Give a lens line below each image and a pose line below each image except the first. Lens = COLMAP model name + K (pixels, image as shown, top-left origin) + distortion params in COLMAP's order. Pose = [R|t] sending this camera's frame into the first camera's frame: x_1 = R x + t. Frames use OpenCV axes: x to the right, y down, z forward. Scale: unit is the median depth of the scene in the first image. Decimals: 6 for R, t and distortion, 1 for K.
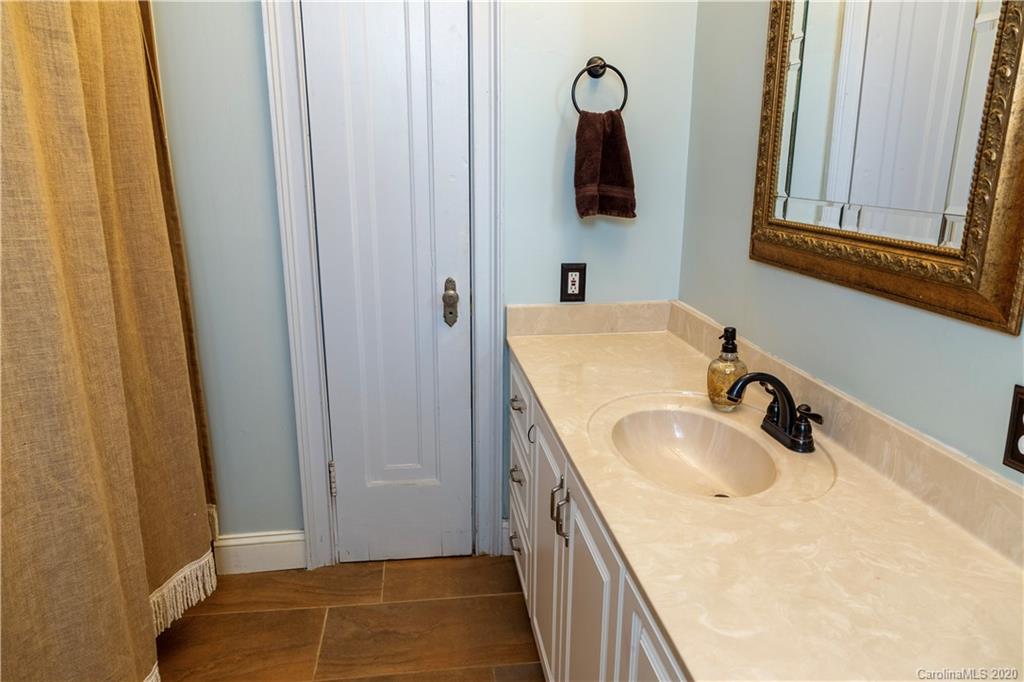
lens RADIAL K [[686.4, 0, 512.0], [0, 686.4, 341.0], [0, 0, 1]] dist [0.006036, 0.001154]
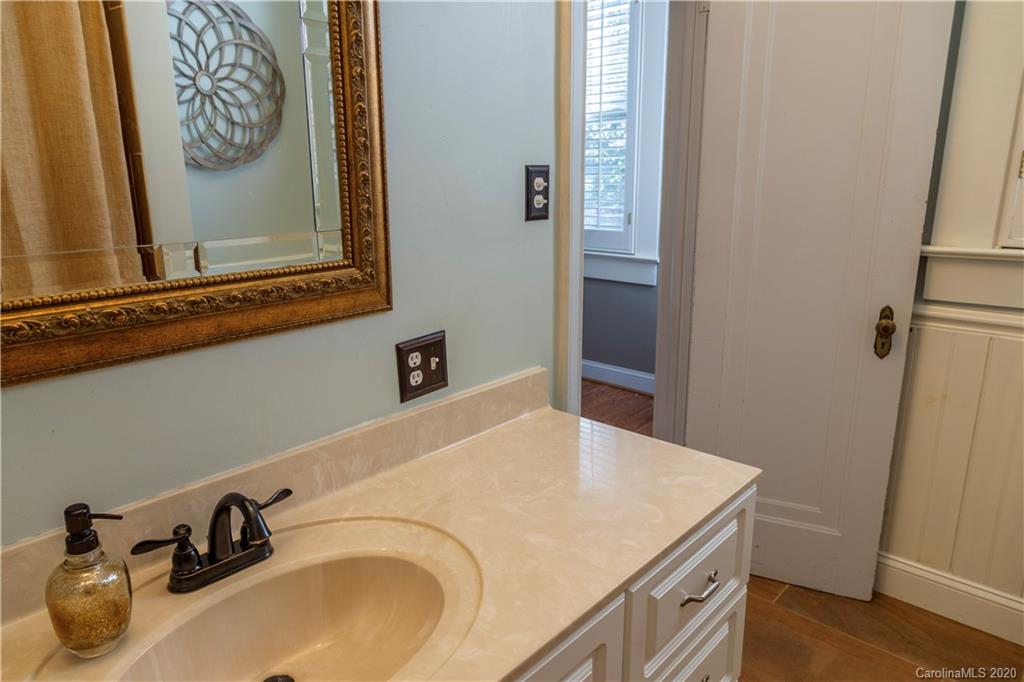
lens RADIAL K [[686.4, 0, 512.0], [0, 686.4, 341.0], [0, 0, 1]] dist [0.006036, 0.001154]
pose [[-0.629993, -0.196810, 0.751249, -0.349801], [0.202784, 0.892106, 0.403765, -0.368731], [-0.749658, 0.406711, -0.522111, 1.289570]]
